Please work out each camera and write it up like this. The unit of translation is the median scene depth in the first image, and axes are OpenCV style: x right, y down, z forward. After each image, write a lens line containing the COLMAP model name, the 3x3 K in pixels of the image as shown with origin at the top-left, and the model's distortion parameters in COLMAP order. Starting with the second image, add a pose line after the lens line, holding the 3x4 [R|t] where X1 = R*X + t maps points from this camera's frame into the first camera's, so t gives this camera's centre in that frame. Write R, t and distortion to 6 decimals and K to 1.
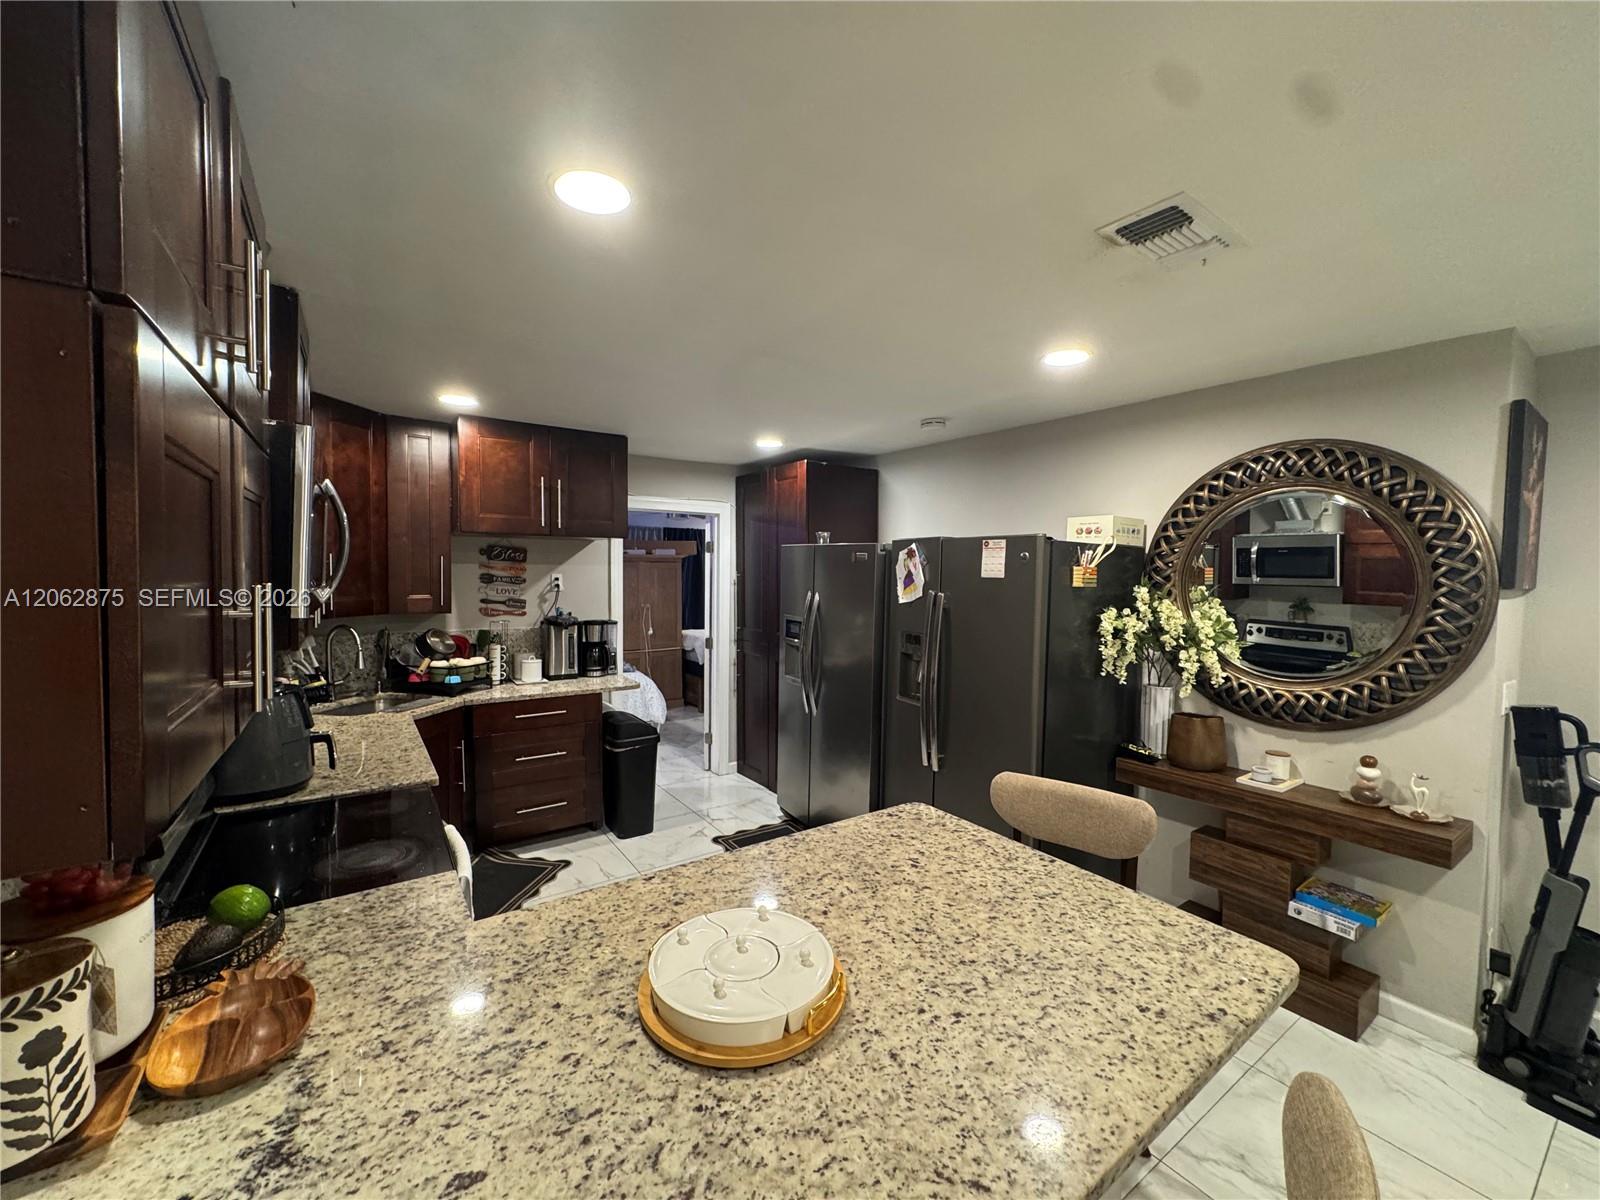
lens RADIAL K [[638.3, 0, 795.1], [0, 638.3, 597.6], [0, 0, 1]] dist [-0.006697, 0.001525]
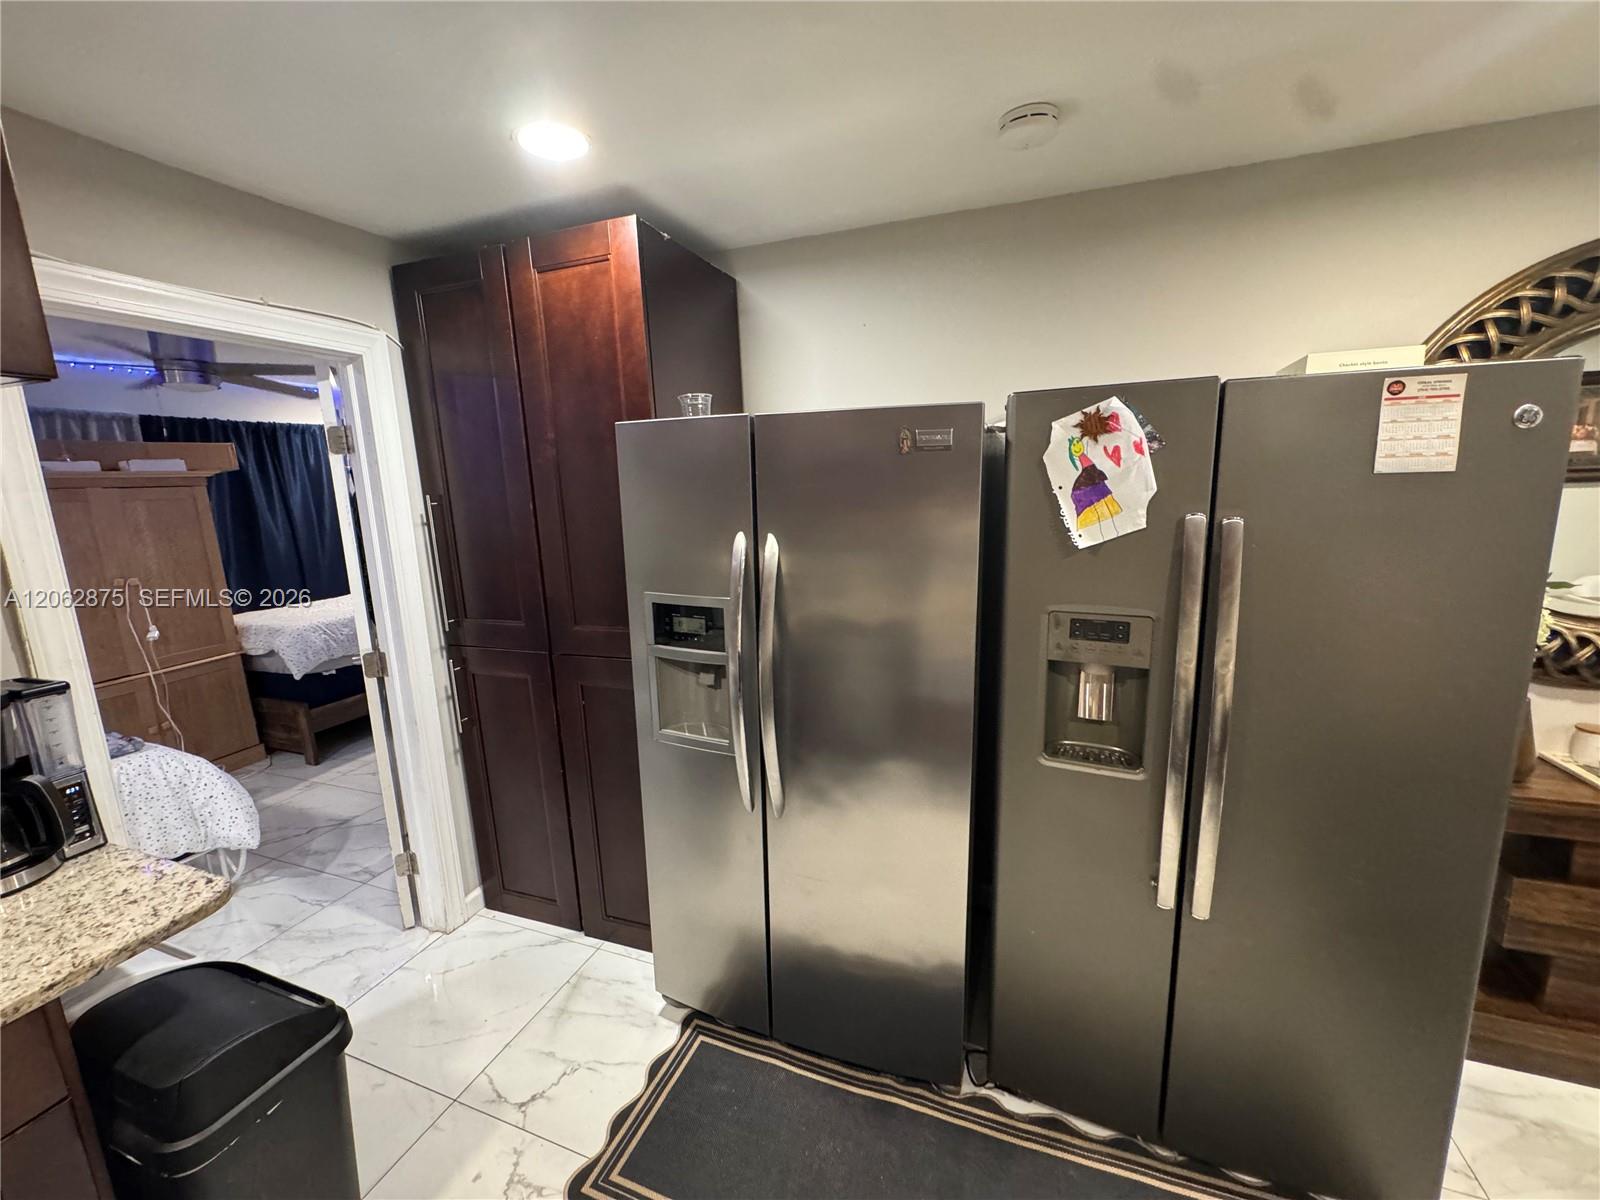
lens RADIAL K [[638.3, 0, 794.3], [0, 638.3, 598.6], [0, 0, 1]] dist [-0.006697, 0.001525]
pose [[0.817759, -0.139123, 0.558493, -0.259154], [0.064193, 0.986339, 0.151709, -0.039797], [-0.571969, -0.088210, 0.815518, 0.914123]]
